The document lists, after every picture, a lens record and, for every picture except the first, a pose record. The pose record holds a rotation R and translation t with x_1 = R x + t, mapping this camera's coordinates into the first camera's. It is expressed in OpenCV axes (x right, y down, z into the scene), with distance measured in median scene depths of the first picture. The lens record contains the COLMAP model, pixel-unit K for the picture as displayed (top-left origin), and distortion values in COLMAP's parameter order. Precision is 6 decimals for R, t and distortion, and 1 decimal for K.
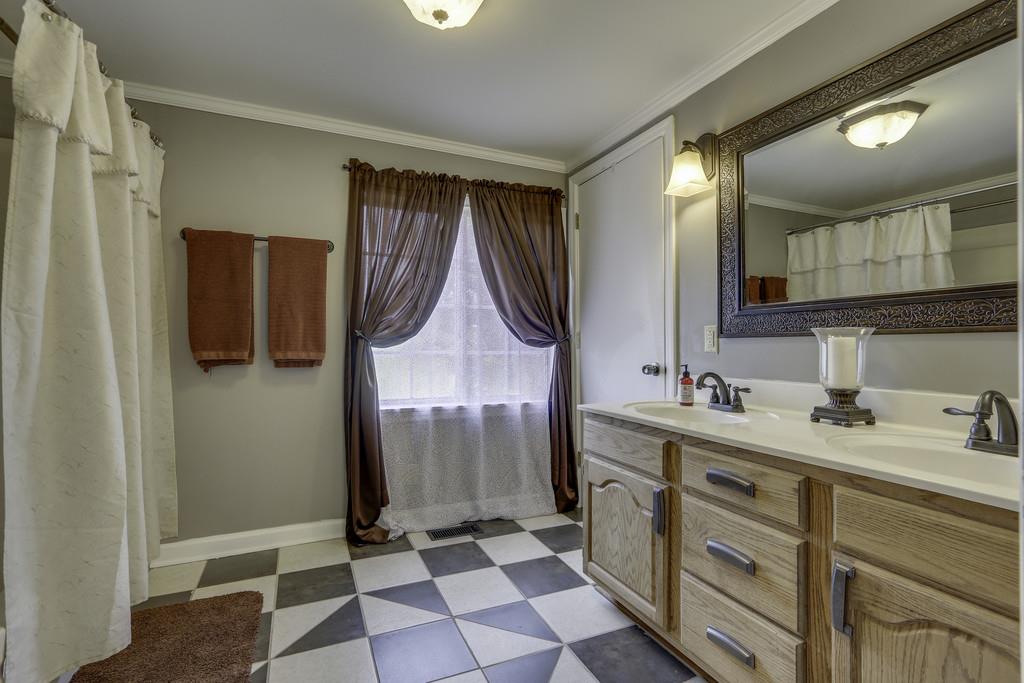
lens RADIAL K [[473.6, 0, 514.2], [0, 473.6, 348.0], [0, 0, 1]] dist [-0.005465, -0.000078]
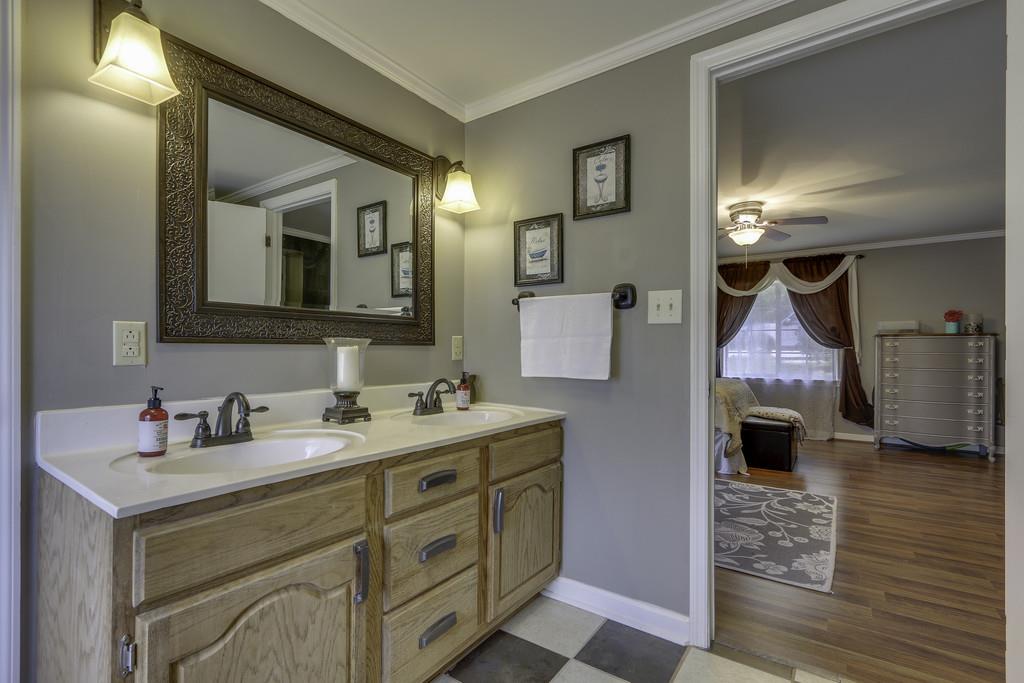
lens RADIAL K [[473.6, 0, 515.6], [0, 473.6, 341.9], [0, 0, 1]] dist [-0.005465, -0.000078]
pose [[-0.505811, 0.008301, 0.862604, -0.530252], [-0.001095, 0.999947, -0.010265, -0.024091], [-0.862644, -0.006137, -0.505775, 1.273418]]
